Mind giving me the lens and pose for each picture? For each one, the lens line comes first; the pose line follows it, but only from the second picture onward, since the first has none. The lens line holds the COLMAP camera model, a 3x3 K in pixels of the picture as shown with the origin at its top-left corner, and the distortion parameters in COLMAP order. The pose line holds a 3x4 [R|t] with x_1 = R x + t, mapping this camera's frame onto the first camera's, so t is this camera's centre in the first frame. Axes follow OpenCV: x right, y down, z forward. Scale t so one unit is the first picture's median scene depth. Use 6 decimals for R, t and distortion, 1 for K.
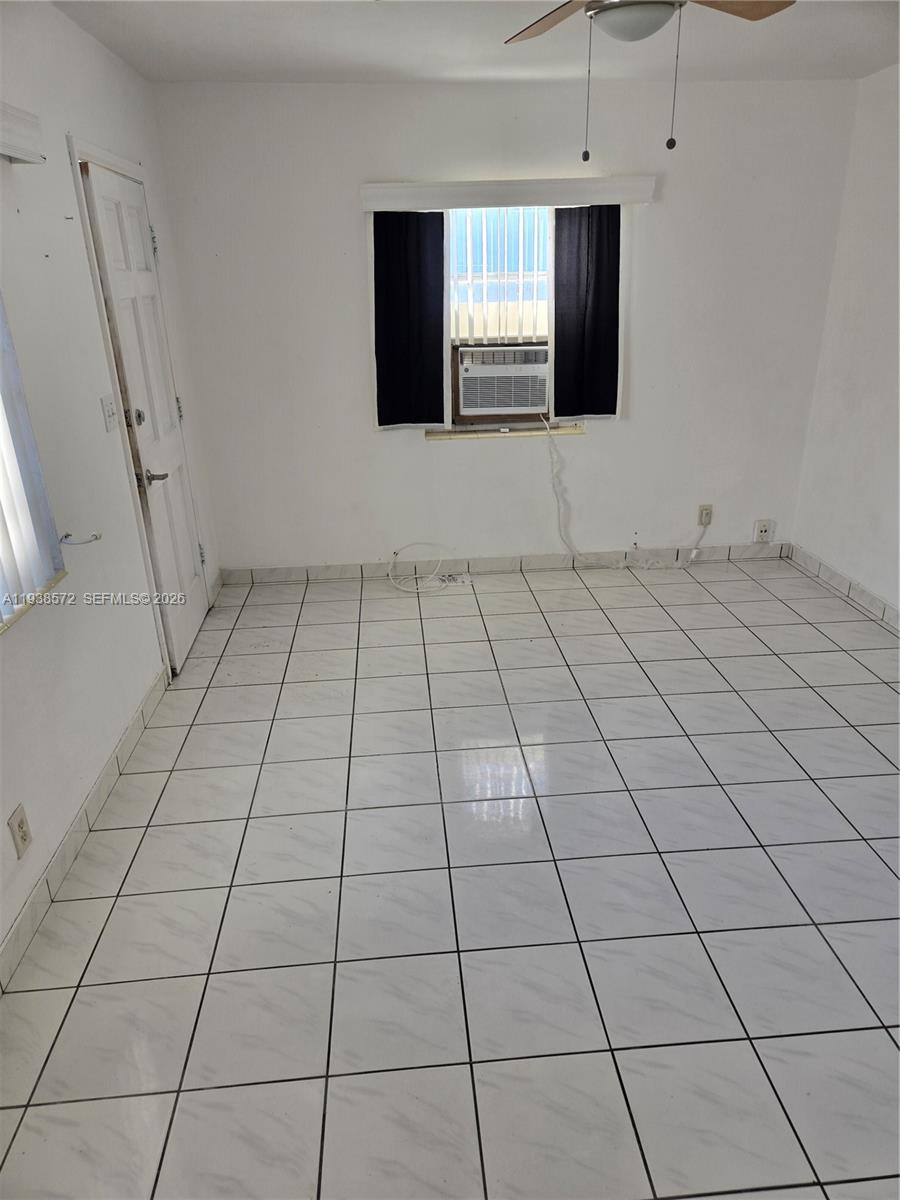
lens RADIAL K [[805.4, 0, 452.1], [0, 805.4, 600.1], [0, 0, 1]] dist [0.000340, -0.000690]
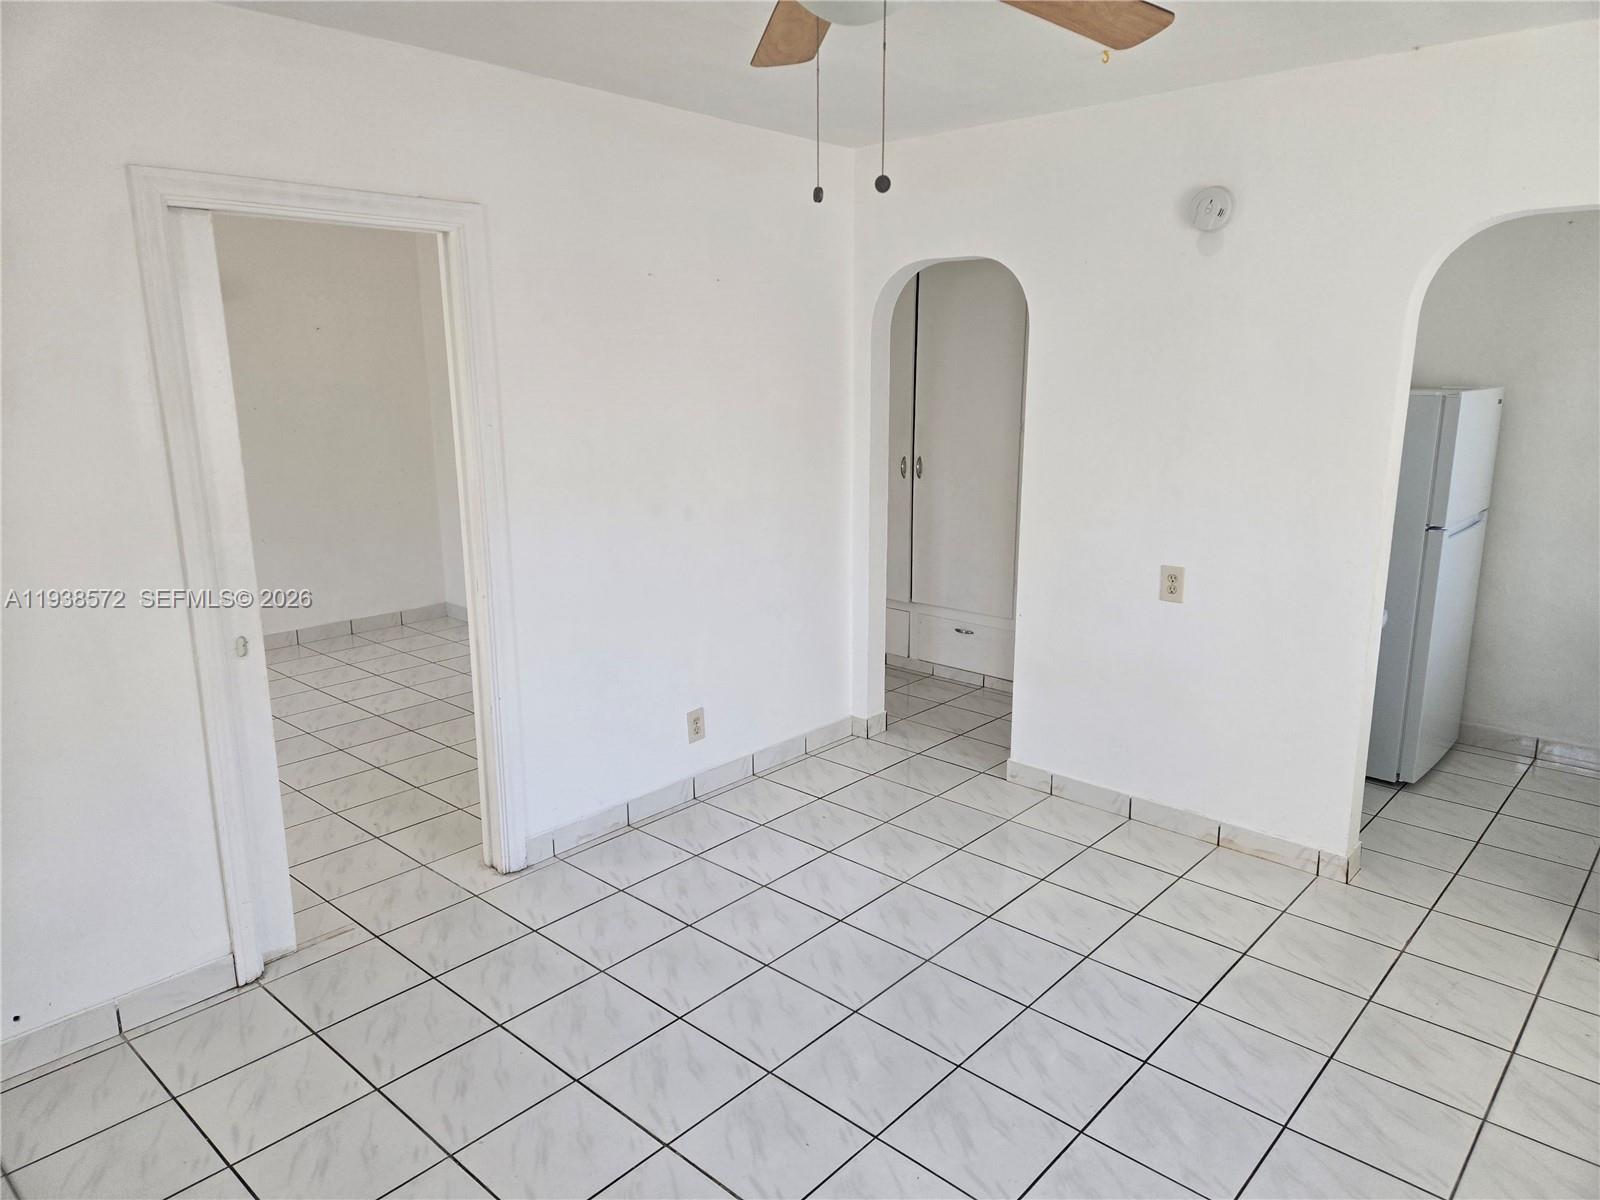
lens RADIAL K [[1073.9, 0, 798.8], [0, 1073.9, 603.0], [0, 0, 1]] dist [0.000340, -0.000690]
pose [[-0.688667, -0.130889, 0.713166, -0.349319], [0.293036, 0.849427, 0.438866, -0.624072], [-0.663225, 0.511216, -0.546618, 1.586469]]
